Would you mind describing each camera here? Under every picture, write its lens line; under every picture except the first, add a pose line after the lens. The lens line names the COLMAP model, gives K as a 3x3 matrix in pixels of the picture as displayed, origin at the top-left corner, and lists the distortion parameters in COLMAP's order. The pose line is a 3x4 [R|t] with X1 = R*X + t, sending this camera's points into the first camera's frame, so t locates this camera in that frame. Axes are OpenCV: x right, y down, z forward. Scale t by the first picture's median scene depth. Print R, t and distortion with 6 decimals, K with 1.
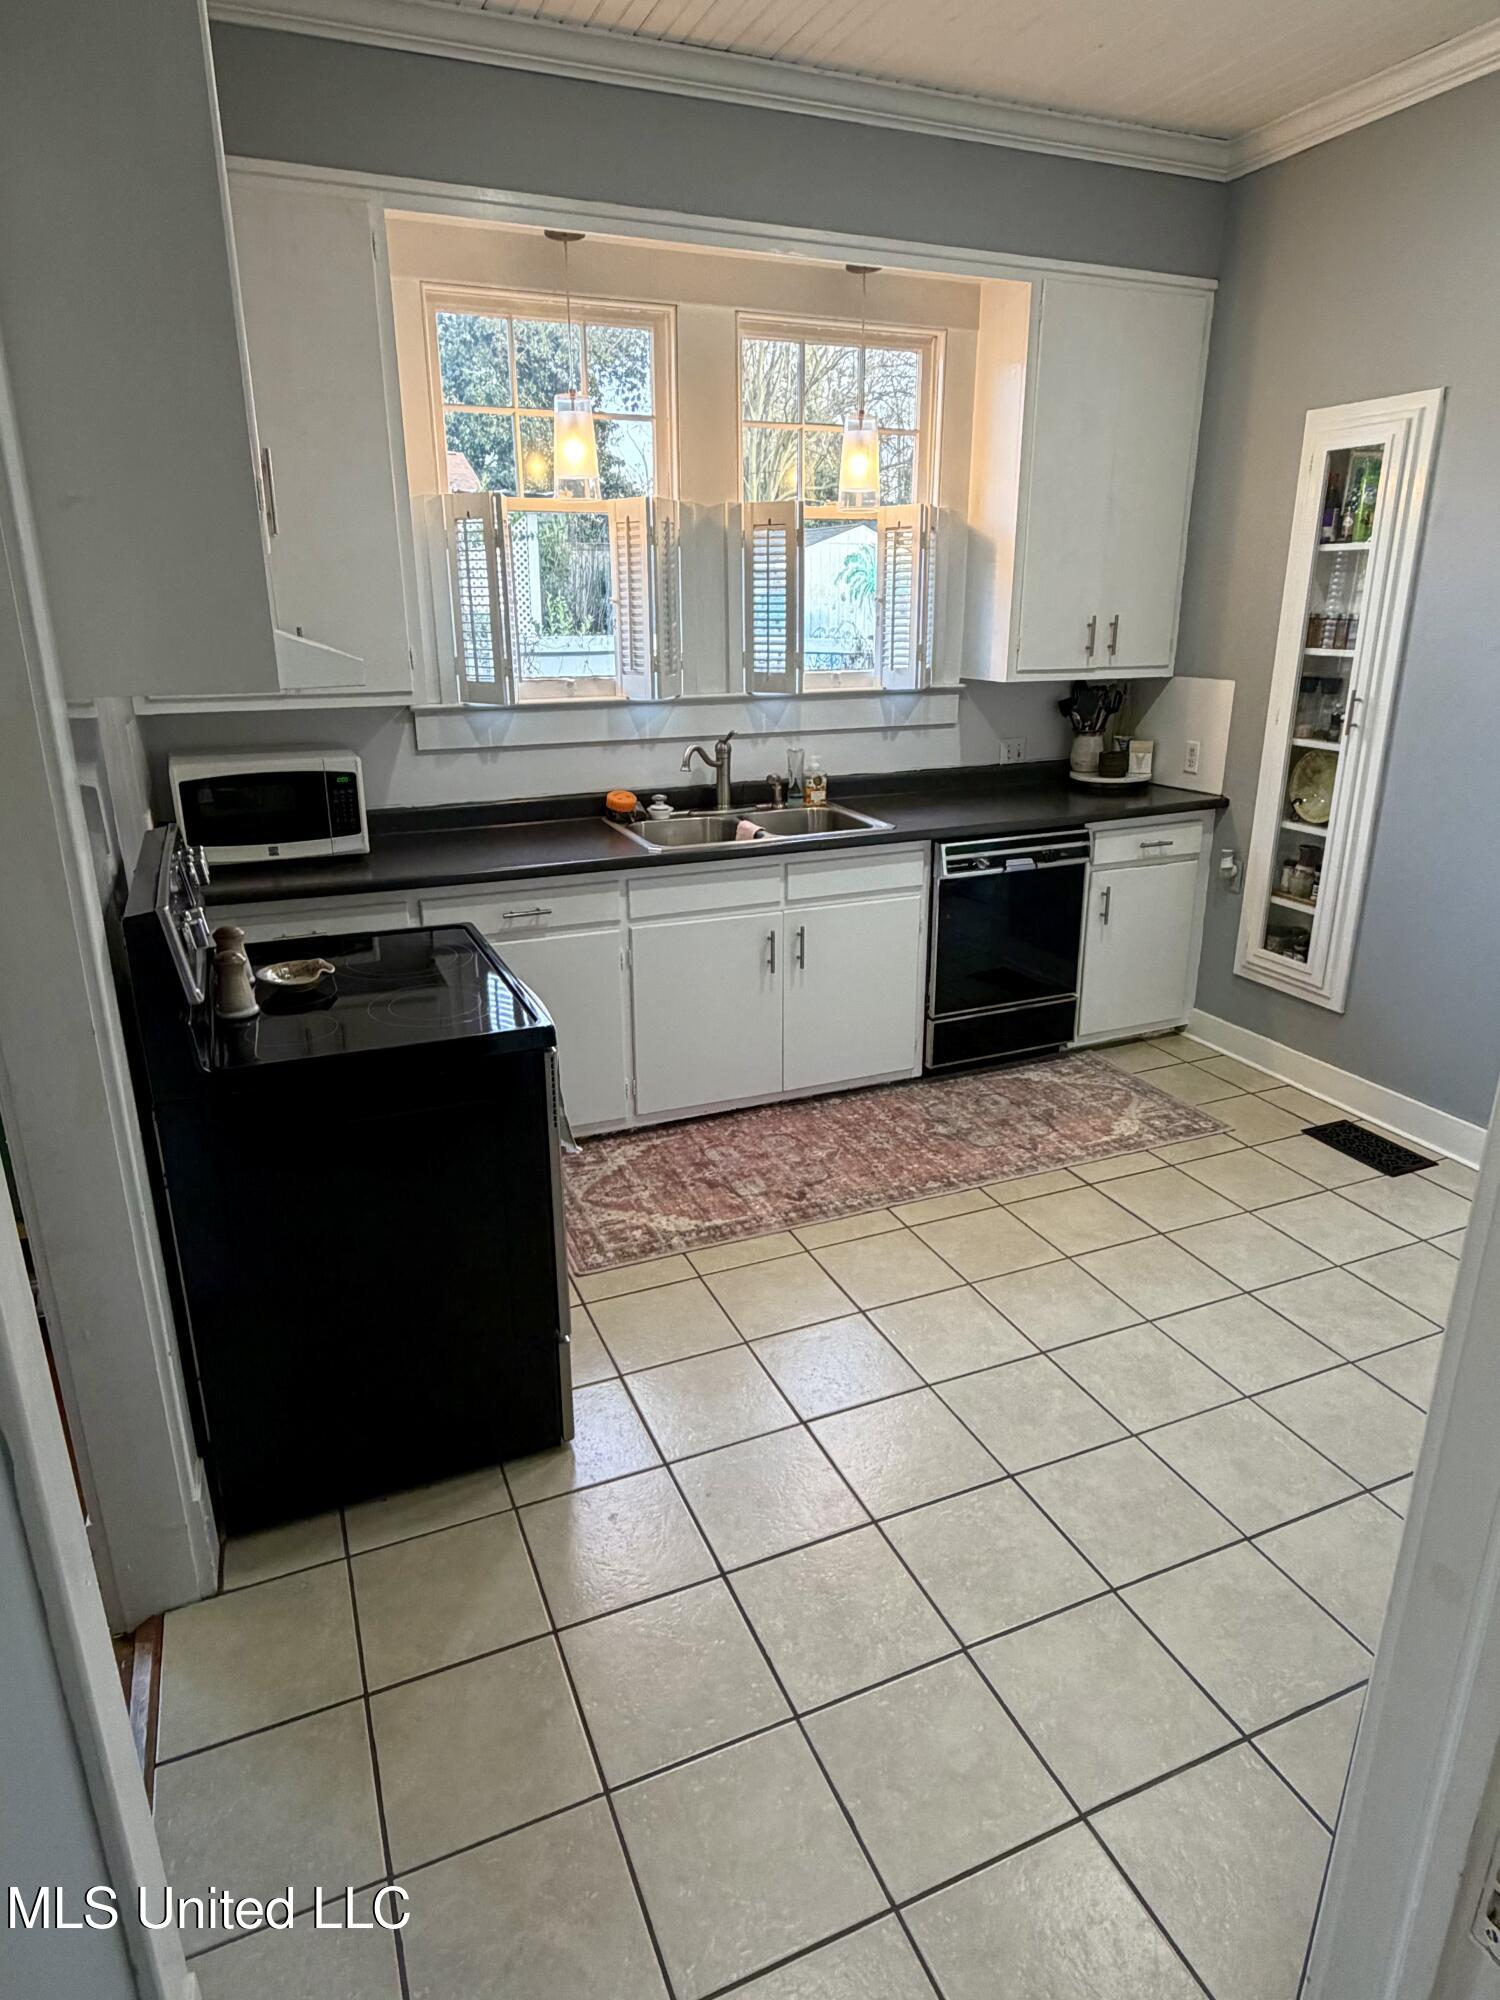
lens RADIAL K [[1184.1, 0, 747.6], [0, 1184.1, 993.4], [0, 0, 1]] dist [0.001253, 0.000251]
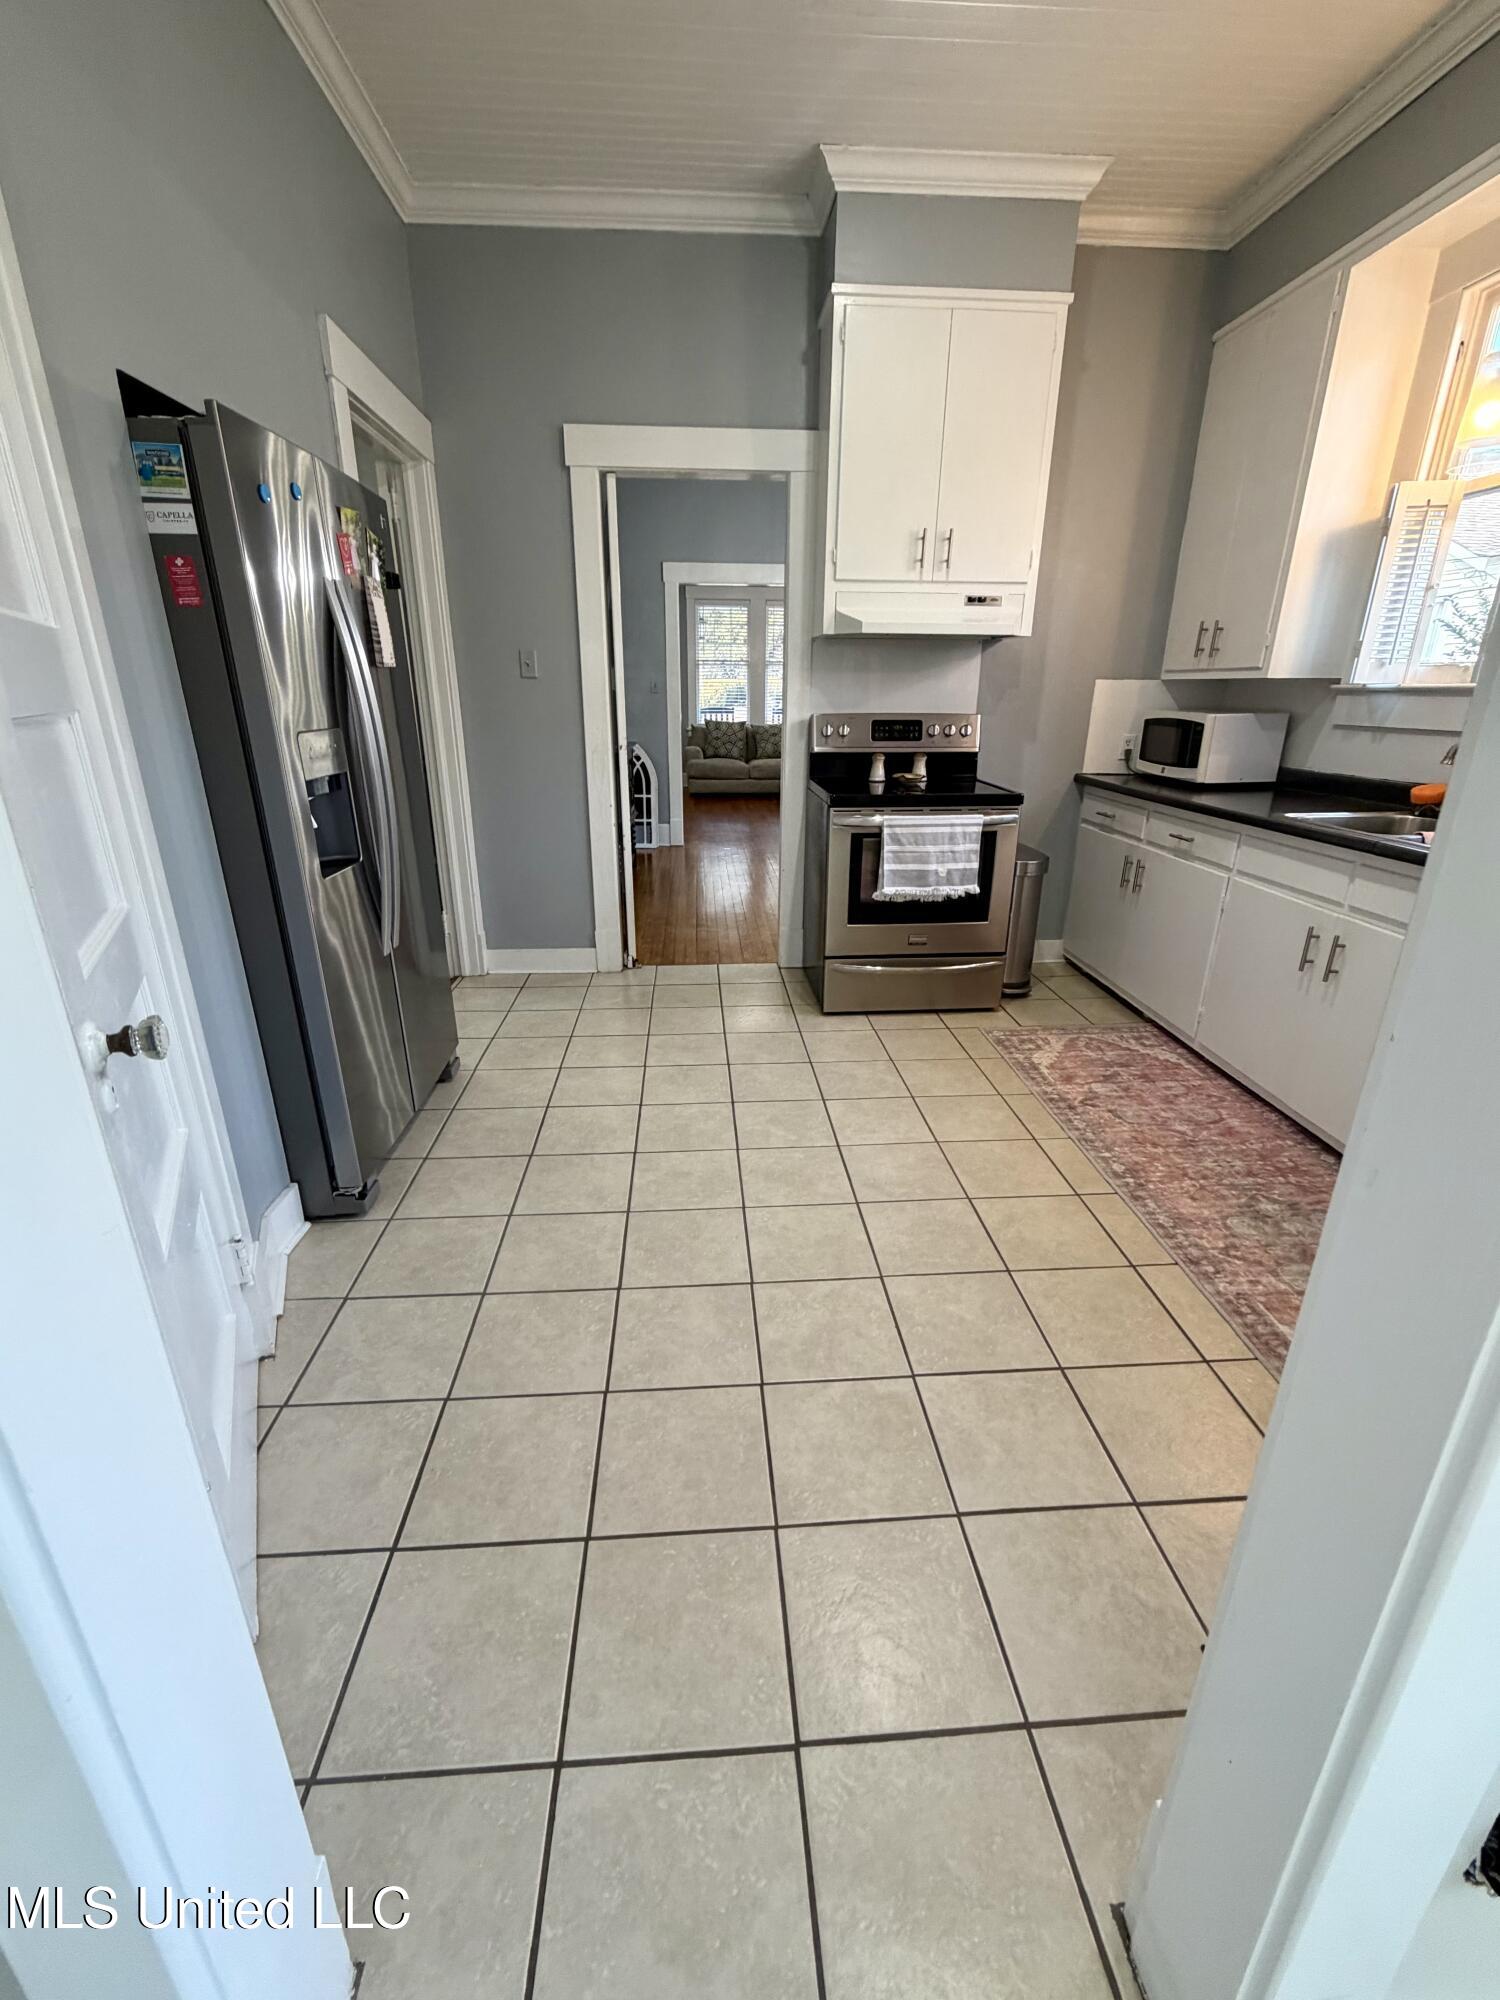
lens RADIAL K [[824.3, 0, 746.7], [0, 824.3, 994.1], [0, 0, 1]] dist [0.002413, 0.000472]
pose [[-0.323990, 0.330856, -0.886321, 0.833490], [-0.307522, 0.849148, 0.429393, -0.164336], [0.894685, 0.411682, -0.173370, 0.796891]]
